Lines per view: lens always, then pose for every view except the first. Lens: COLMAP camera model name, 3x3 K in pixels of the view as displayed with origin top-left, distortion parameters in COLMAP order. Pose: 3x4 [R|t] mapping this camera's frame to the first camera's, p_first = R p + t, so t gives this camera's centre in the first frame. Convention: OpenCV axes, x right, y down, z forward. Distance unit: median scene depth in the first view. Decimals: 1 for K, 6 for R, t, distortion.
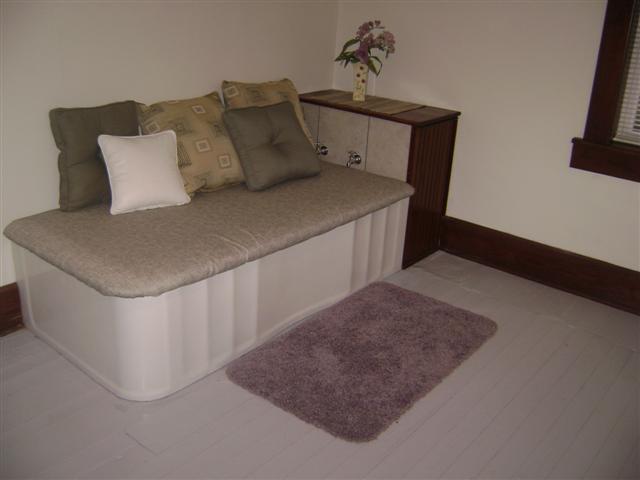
lens RADIAL K [[673.9, 0, 319.4], [0, 673.9, 239.9], [0, 0, 1]] dist [-0.109675, 0.000000]
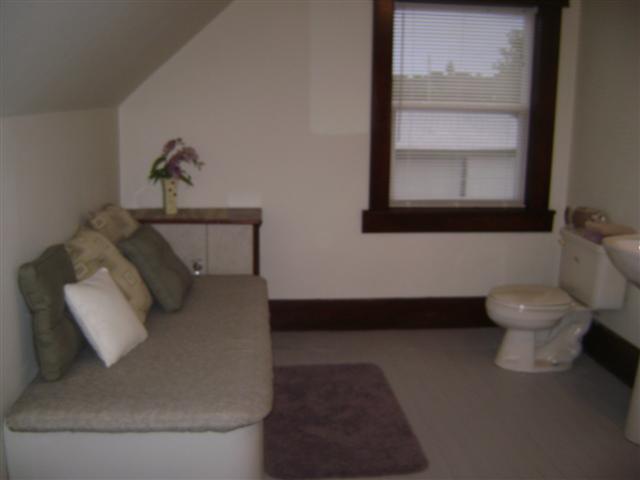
lens RADIAL K [[673.9, 0, 320.0], [0, 673.9, 240.3], [0, 0, 1]] dist [-0.109675, 0.000000]
pose [[0.695481, -0.179793, 0.695687, -0.538456], [0.281540, 0.958960, -0.033624, -0.069972], [-0.661091, 0.219249, 0.717558, 0.107631]]
